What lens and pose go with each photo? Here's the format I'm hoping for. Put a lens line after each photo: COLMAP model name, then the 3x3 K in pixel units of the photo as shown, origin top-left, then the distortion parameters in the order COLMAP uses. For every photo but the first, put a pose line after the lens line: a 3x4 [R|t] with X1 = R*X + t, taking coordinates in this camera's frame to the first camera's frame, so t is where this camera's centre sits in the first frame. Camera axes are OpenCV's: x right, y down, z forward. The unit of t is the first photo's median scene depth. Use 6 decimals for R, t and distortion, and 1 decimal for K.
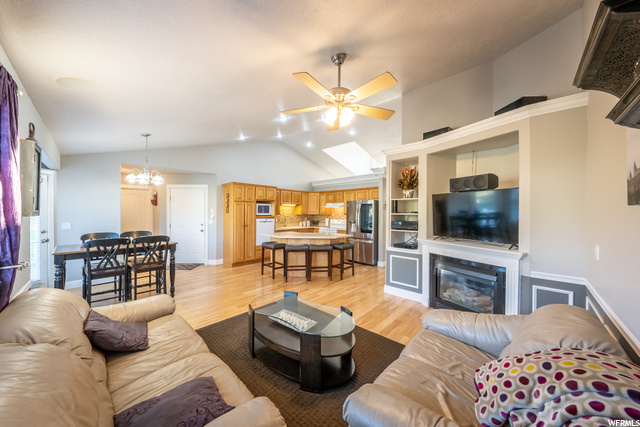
lens RADIAL K [[217.0, 0, 321.7], [0, 217.0, 215.1], [0, 0, 1]] dist [-0.009730, 0.000373]
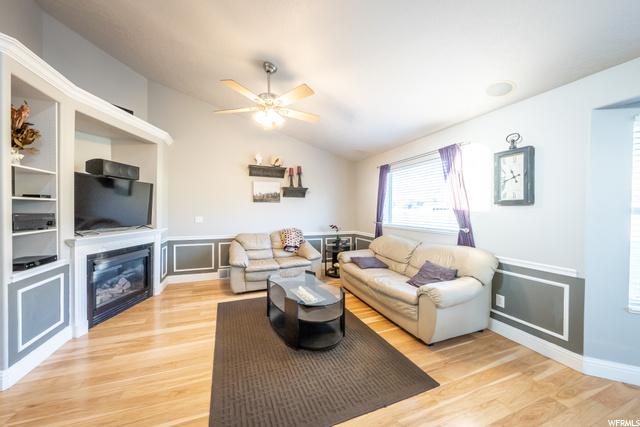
lens RADIAL K [[217.0, 0, 334.2], [0, 217.0, 211.7], [0, 0, 1]] dist [-0.009730, 0.000373]
pose [[-0.914242, -0.013888, 0.404930, -0.287345], [-0.005121, 0.999729, 0.022724, 0.006846], [-0.405136, 0.018702, -0.914065, 0.731348]]
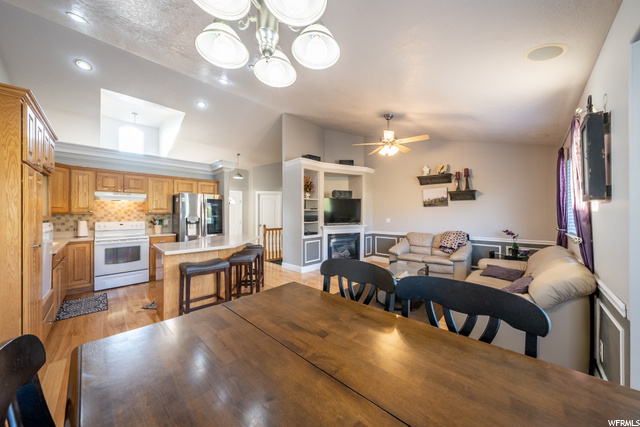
lens RADIAL K [[217.0, 0, 322.1], [0, 217.0, 211.3], [0, 0, 1]] dist [-0.009730, 0.000373]
pose [[0.010295, 0.005260, 0.999933, -0.627505], [0.019239, 0.999800, -0.005457, 0.007559], [-0.999762, 0.019294, 0.010192, 0.571430]]
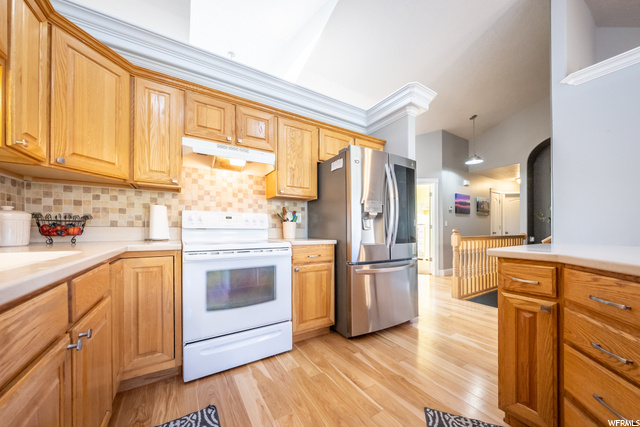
lens RADIAL K [[227.8, 0, 330.5], [0, 227.8, 230.0], [0, 0, 1]] dist [-0.005840, 0.000051]
pose [[0.223496, -0.009168, 0.974662, -0.222989], [0.009405, 0.999929, 0.007249, 0.053653], [-0.974659, 0.007546, 0.223567, 1.020661]]
